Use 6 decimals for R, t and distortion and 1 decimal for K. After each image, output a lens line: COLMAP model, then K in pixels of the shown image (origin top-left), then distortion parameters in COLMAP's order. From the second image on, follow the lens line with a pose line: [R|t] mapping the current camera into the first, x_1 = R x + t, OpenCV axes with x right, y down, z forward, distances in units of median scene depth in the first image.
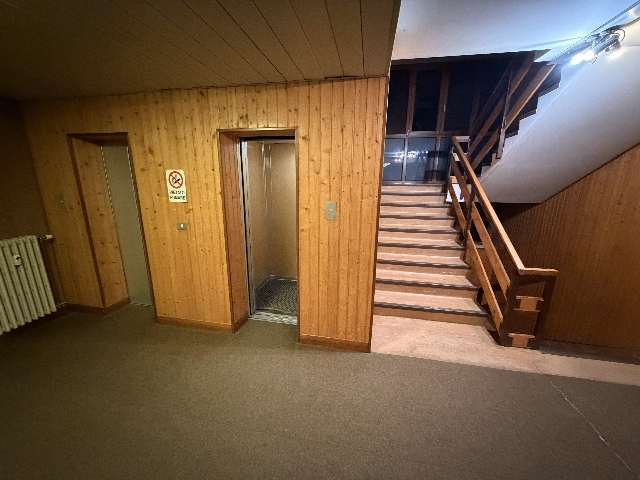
lens RADIAL K [[254.6, 0, 319.8], [0, 254.6, 241.4], [0, 0, 1]] dist [-0.002019, 0.000220]
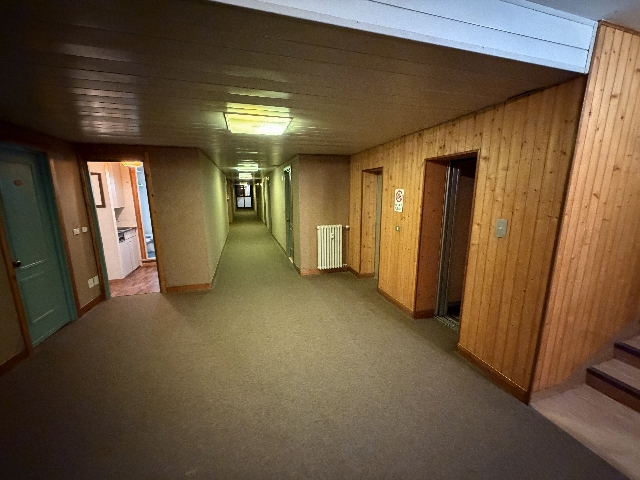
lens RADIAL K [[254.6, 0, 319.5], [0, 254.6, 241.0], [0, 0, 1]] dist [-0.002019, 0.000220]
pose [[0.468210, 0.157046, -0.869549, 0.546880], [-0.199531, 0.977452, 0.069096, -0.004496], [0.860794, 0.141151, 0.488989, -0.058849]]
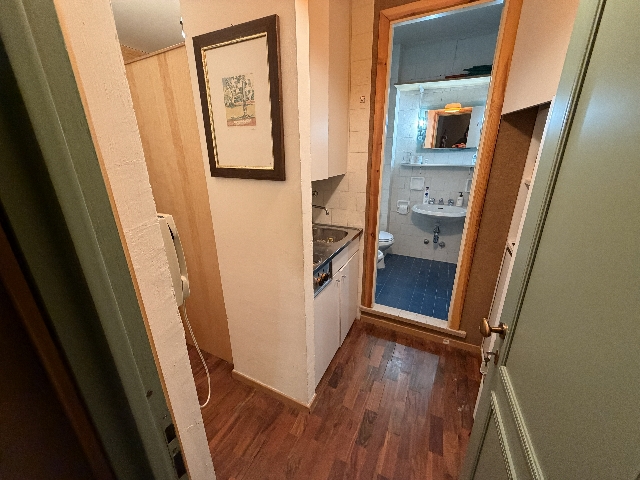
lens RADIAL K [[254.6, 0, 319.0], [0, 254.6, 240.9], [0, 0, 1]] dist [-0.002019, 0.000220]
pose [[-0.258910, 0.315601, -0.912887, -1.556370], [-0.213471, 0.903047, 0.372743, 0.120754], [0.942017, 0.291381, -0.166436, -0.383258]]
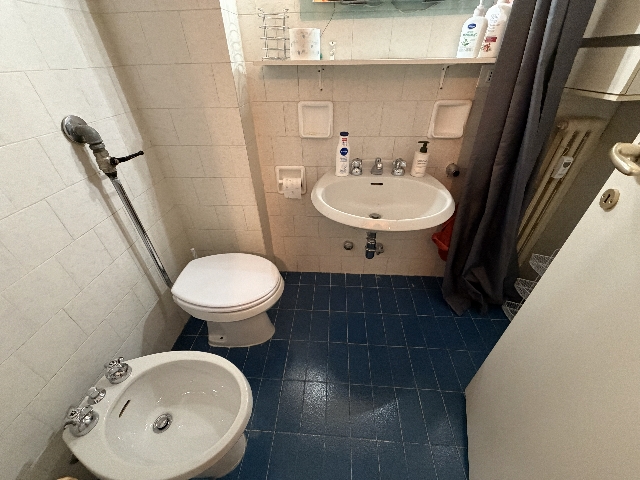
lens RADIAL K [[254.6, 0, 320.1], [0, 254.6, 240.6], [0, 0, 1]] dist [-0.002019, 0.000220]
pose [[0.148770, 0.578327, -0.802126, -2.479861], [-0.216205, 0.810550, 0.544301, 0.153393], [0.964947, 0.092448, 0.245622, -0.299334]]
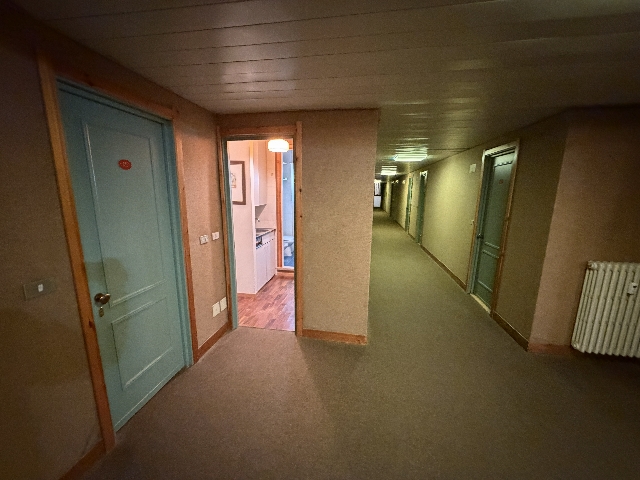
lens RADIAL K [[254.6, 0, 317.4], [0, 254.6, 240.4], [0, 0, 1]] dist [-0.002019, 0.000220]
pose [[0.016325, 0.185096, -0.982585, -0.416734], [-0.245823, 0.953296, 0.175495, 0.035929], [0.969177, 0.238677, 0.061063, -0.178086]]
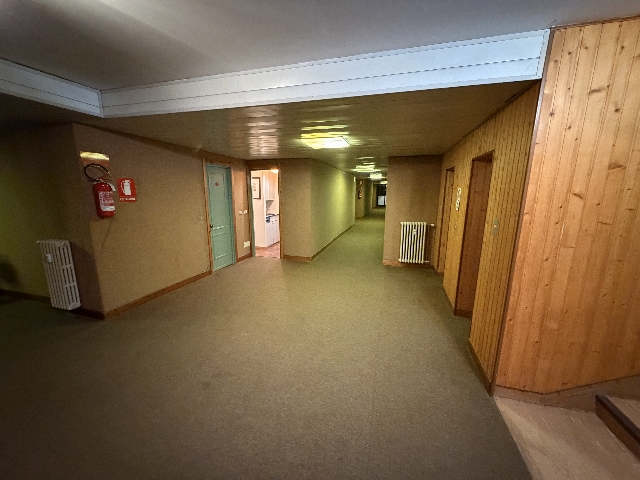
lens RADIAL K [[254.6, 0, 319.9], [0, 254.6, 240.3], [0, 0, 1]] dist [-0.002019, 0.000220]
pose [[-0.082062, 0.181855, -0.979895, 1.052598], [-0.240194, 0.950621, 0.196538, -0.097659], [0.967250, 0.251494, -0.034329, 0.364226]]
